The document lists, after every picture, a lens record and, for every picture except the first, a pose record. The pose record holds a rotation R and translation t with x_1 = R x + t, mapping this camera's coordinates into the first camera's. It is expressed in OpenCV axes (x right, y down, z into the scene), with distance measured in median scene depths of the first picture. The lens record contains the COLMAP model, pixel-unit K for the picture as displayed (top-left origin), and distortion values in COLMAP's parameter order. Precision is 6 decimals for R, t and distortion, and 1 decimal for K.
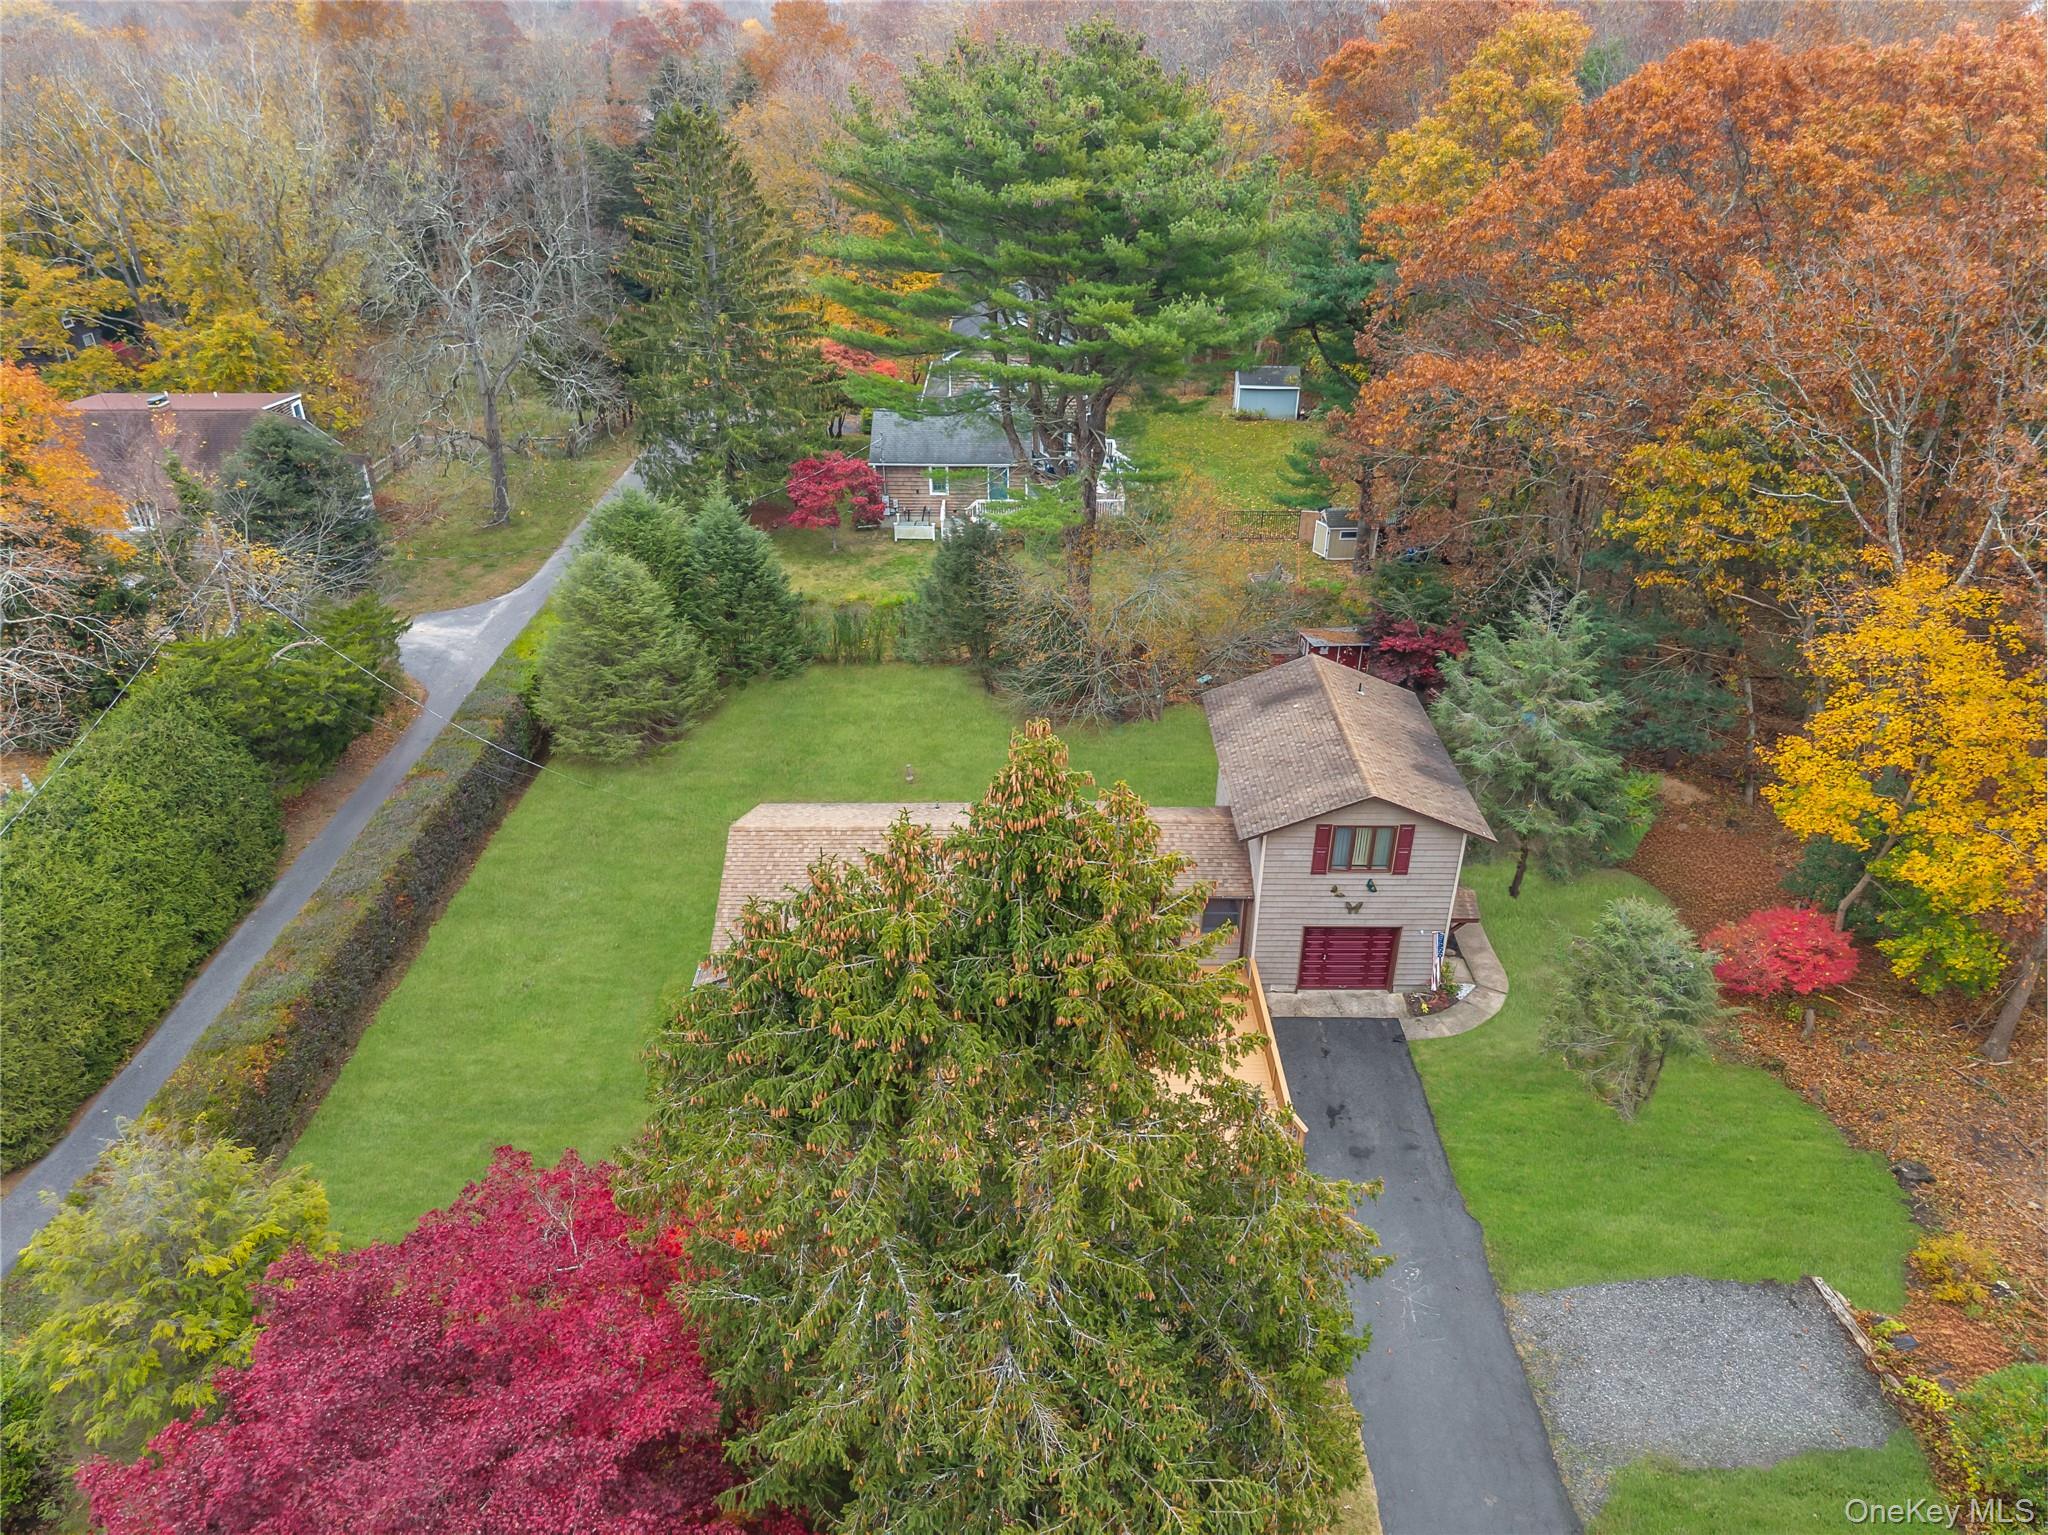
lens RADIAL K [[1360.3, 0, 1007.8], [0, 1360.3, 761.5], [0, 0, 1]] dist [0.077125, -0.095239]
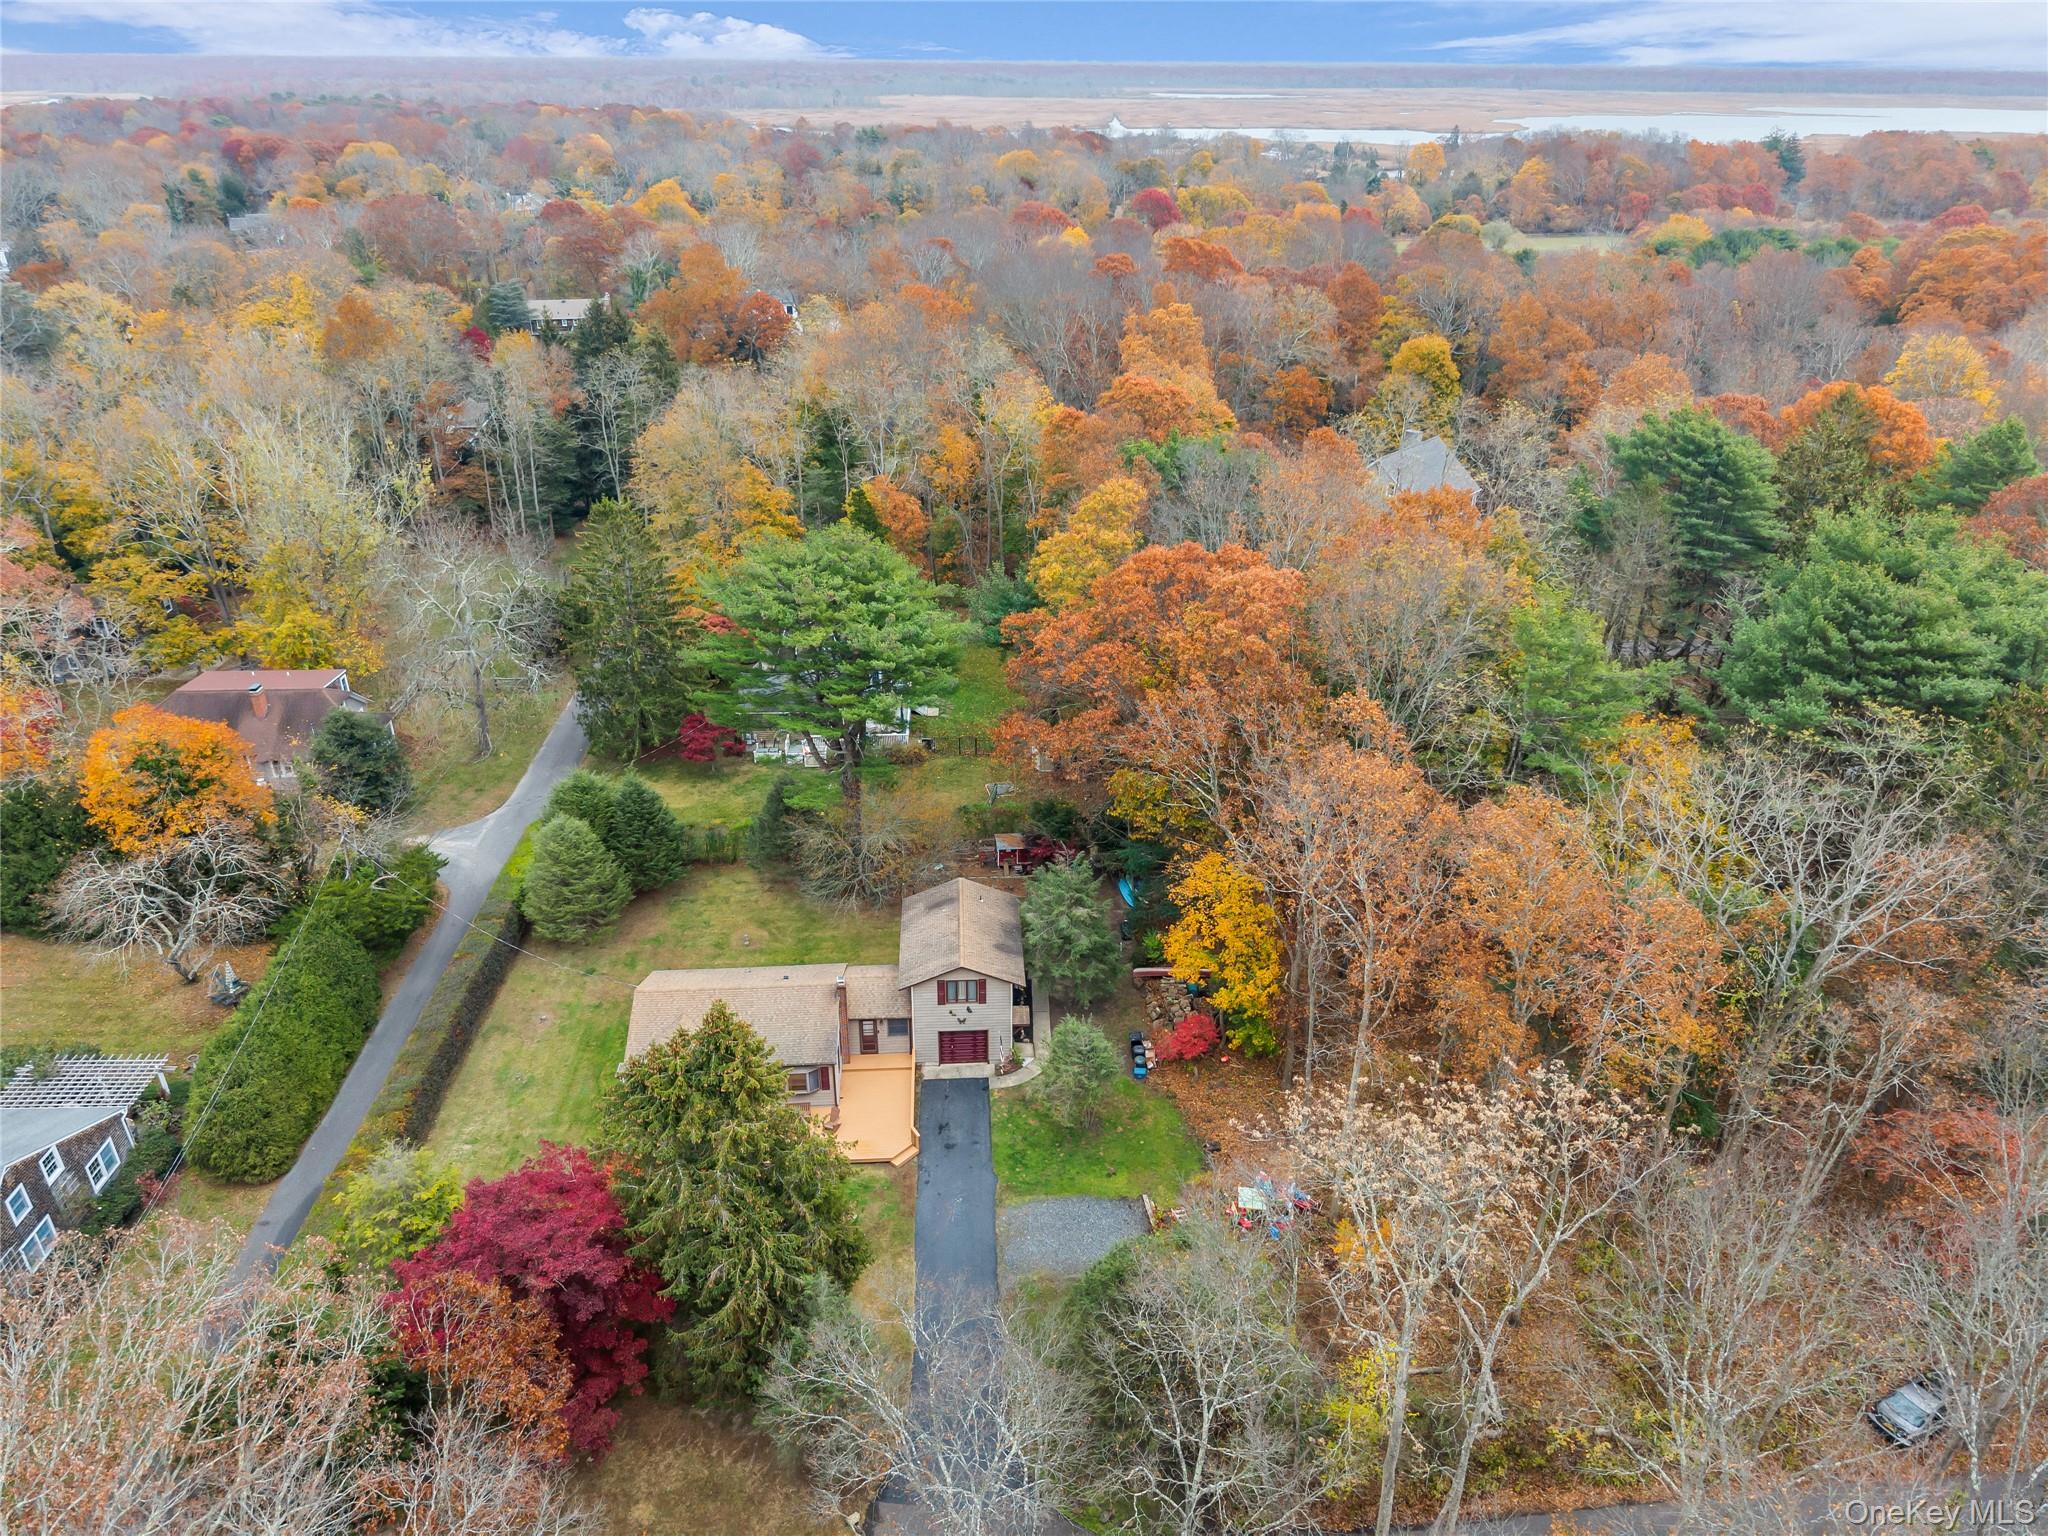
lens RADIAL K [[1360.3, 0, 1007.8], [0, 1360.3, 762.0], [0, 0, 1]] dist [0.077125, -0.095239]
pose [[0.998615, -0.018455, 0.049261, 0.227221], [0.020341, 0.999069, -0.038053, -0.184724], [-0.048513, 0.039002, 0.998061, -0.946057]]
